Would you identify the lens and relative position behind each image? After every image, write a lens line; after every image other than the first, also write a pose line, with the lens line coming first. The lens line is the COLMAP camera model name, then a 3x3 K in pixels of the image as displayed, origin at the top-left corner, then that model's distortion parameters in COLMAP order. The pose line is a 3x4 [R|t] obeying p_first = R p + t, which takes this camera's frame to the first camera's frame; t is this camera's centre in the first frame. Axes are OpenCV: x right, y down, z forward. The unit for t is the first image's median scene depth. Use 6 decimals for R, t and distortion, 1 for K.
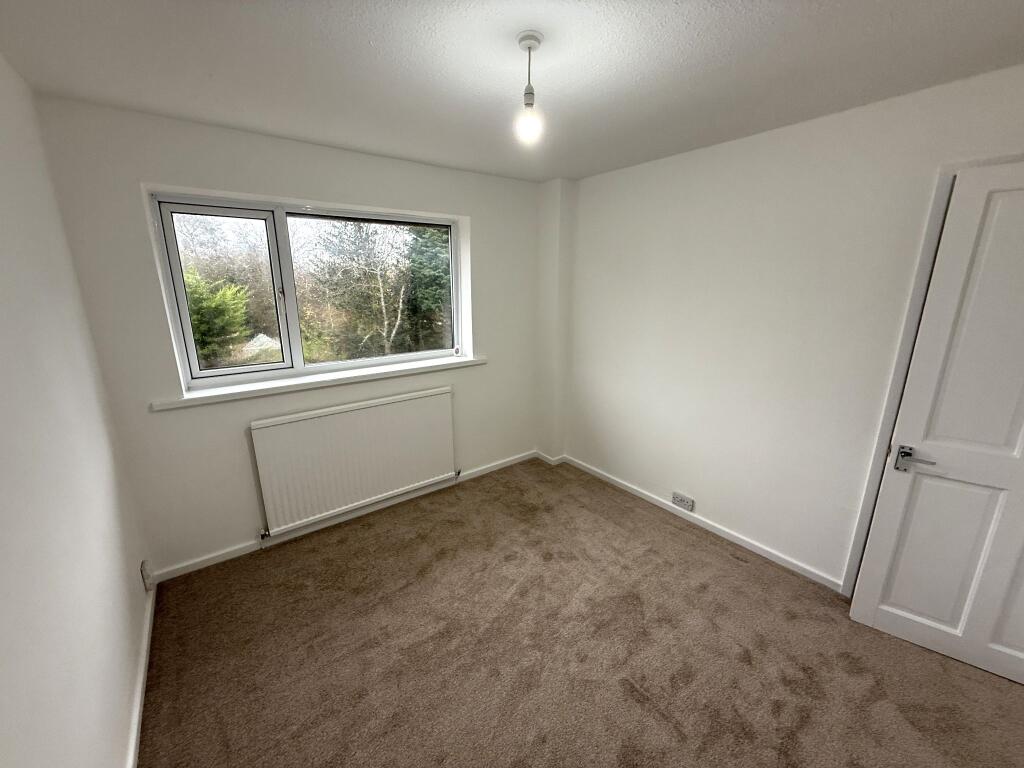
lens RADIAL K [[407.0, 0, 507.7], [0, 407.0, 383.0], [0, 0, 1]] dist [-0.002198, 0.000282]
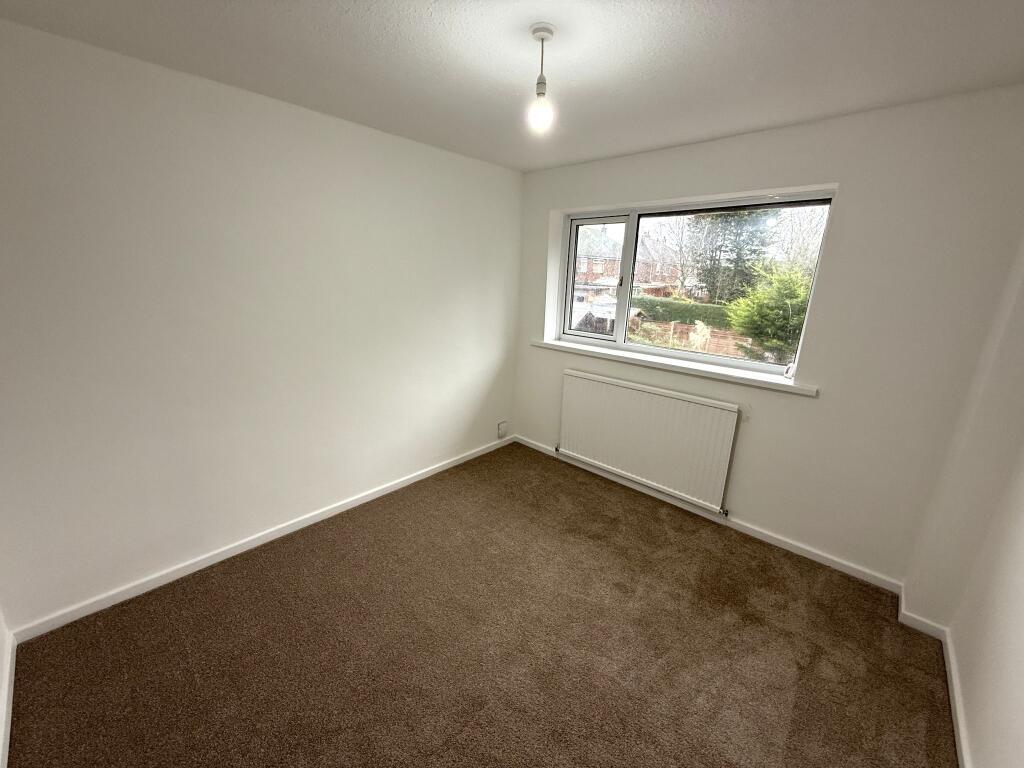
lens RADIAL K [[407.0, 0, 507.7], [0, 407.0, 383.0], [0, 0, 1]] dist [-0.002198, 0.000282]
pose [[0.167907, 0.267322, -0.948866, 0.664226], [-0.268166, 0.938619, 0.216982, -0.106251], [0.948627, 0.218021, 0.229288, 0.458469]]
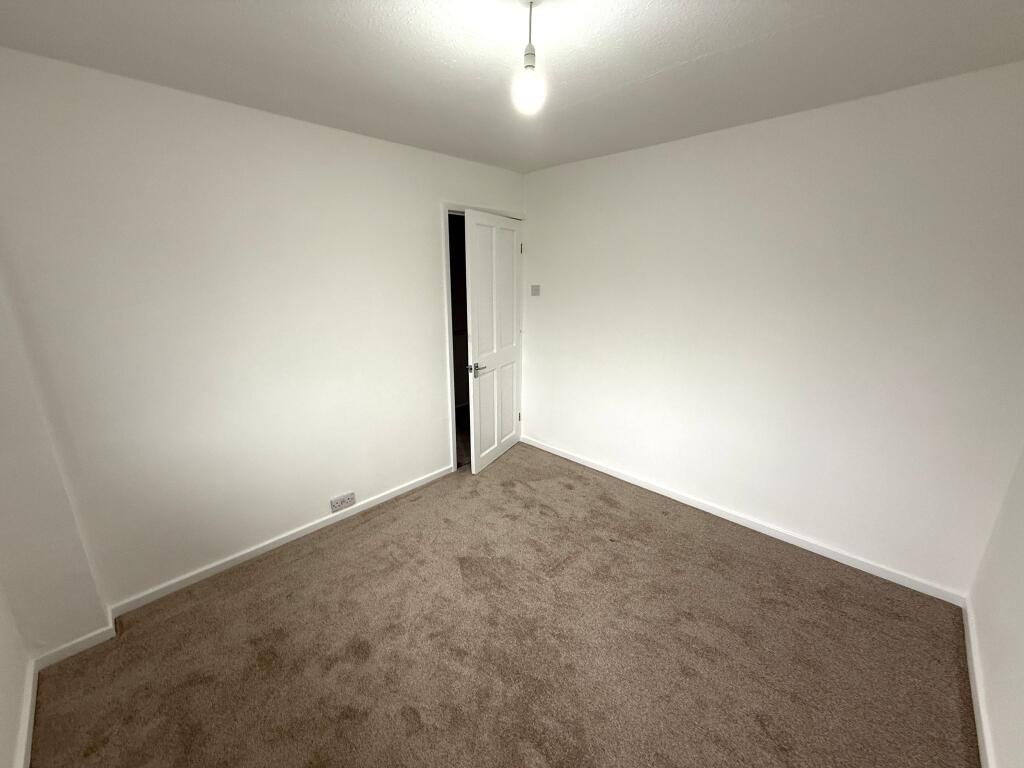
lens RADIAL K [[407.0, 0, 507.7], [0, 407.0, 383.0], [0, 0, 1]] dist [-0.002198, 0.000282]
pose [[-0.142118, -0.261158, 0.954777, -0.528826], [0.246281, 0.924906, 0.289647, -0.170867], [-0.958722, 0.276308, -0.067127, 0.700918]]
